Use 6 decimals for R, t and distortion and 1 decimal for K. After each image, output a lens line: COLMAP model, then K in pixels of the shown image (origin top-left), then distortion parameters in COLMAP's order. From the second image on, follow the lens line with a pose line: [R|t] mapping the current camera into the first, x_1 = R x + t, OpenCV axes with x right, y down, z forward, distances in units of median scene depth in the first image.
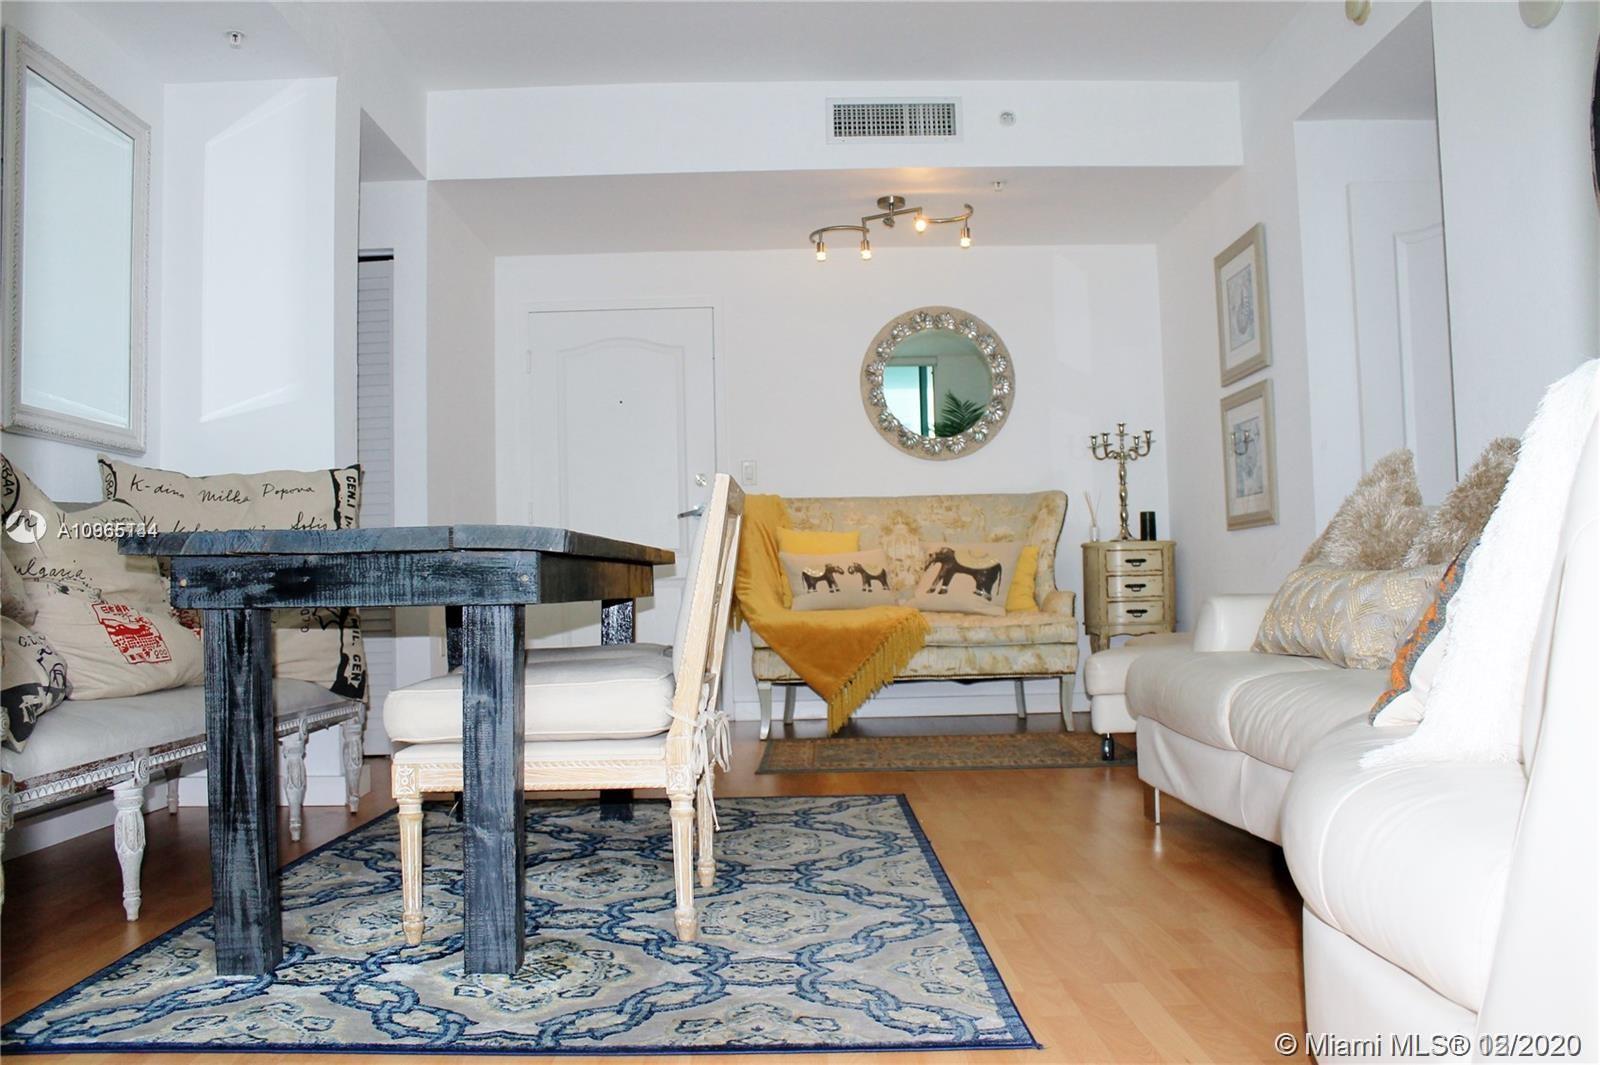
lens RADIAL K [[1301.8, 0, 803.9], [0, 1301.8, 523.1], [0, 0, 1]] dist [-0.116244, 0.100684]
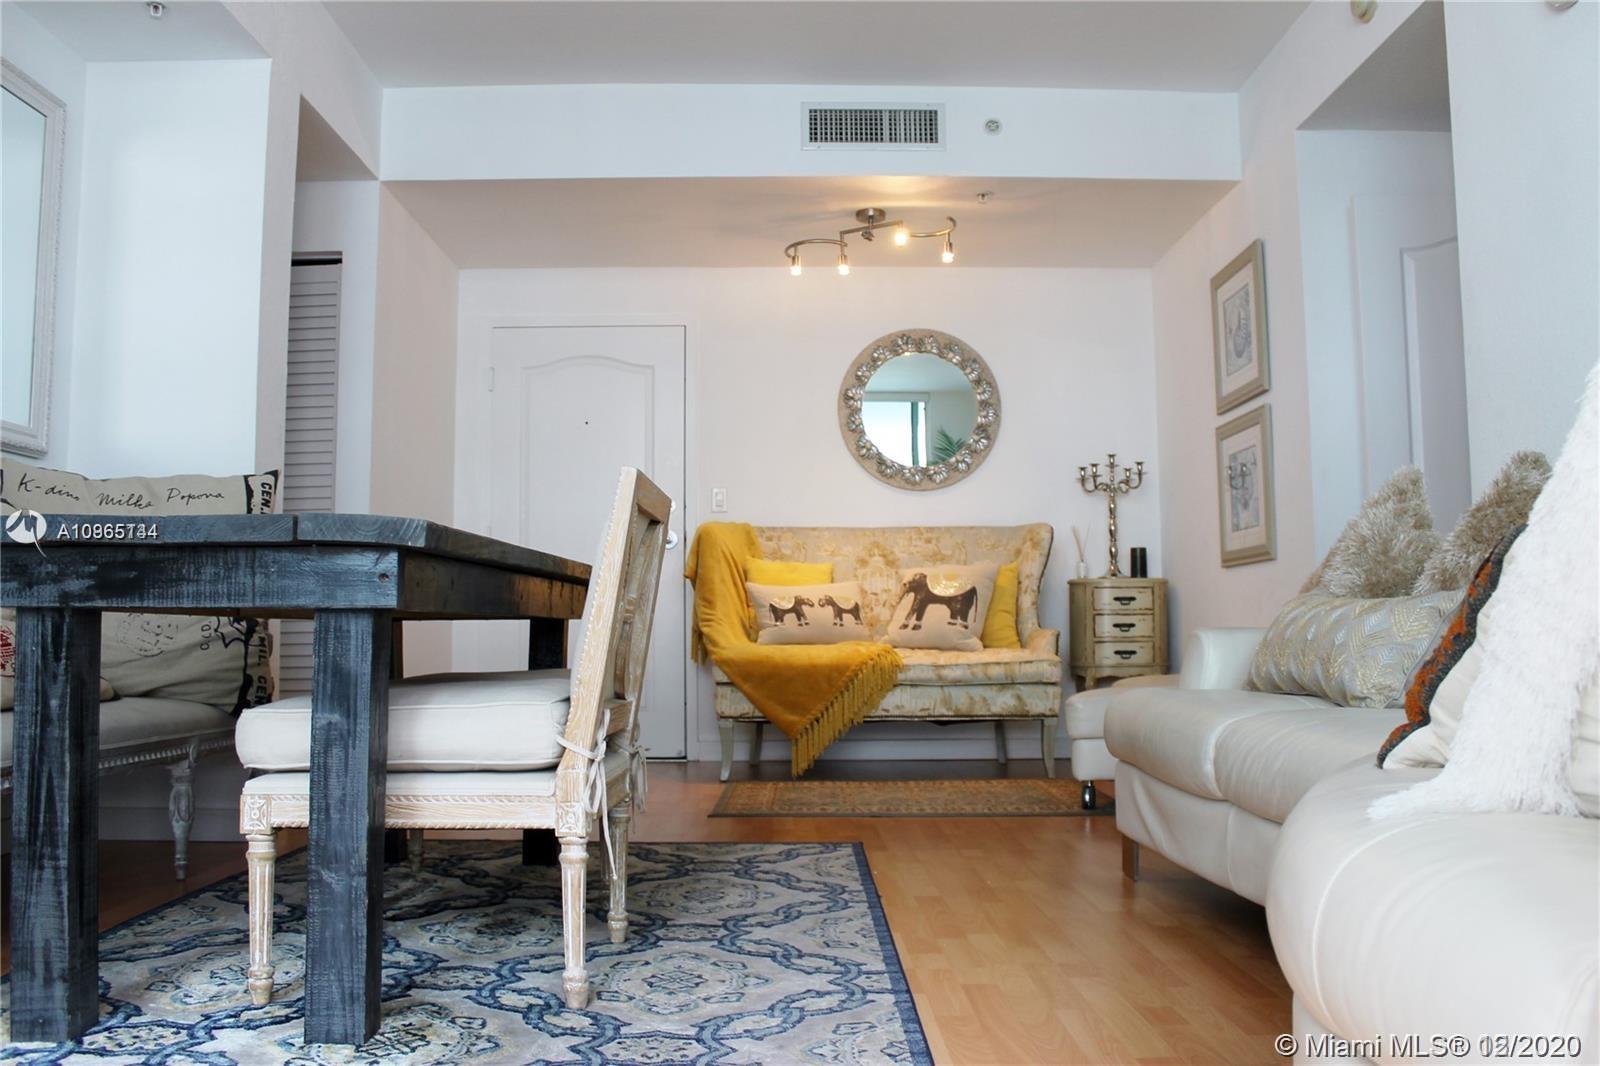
lens RADIAL K [[1301.8, 0, 802.9], [0, 1301.8, 527.1], [0, 0, 1]] dist [-0.116244, 0.100684]
pose [[0.999829, 0.018427, -0.001635, 0.040468], [-0.018470, 0.999333, -0.031517, 0.020065], [0.001053, 0.031542, 0.999502, 0.098186]]
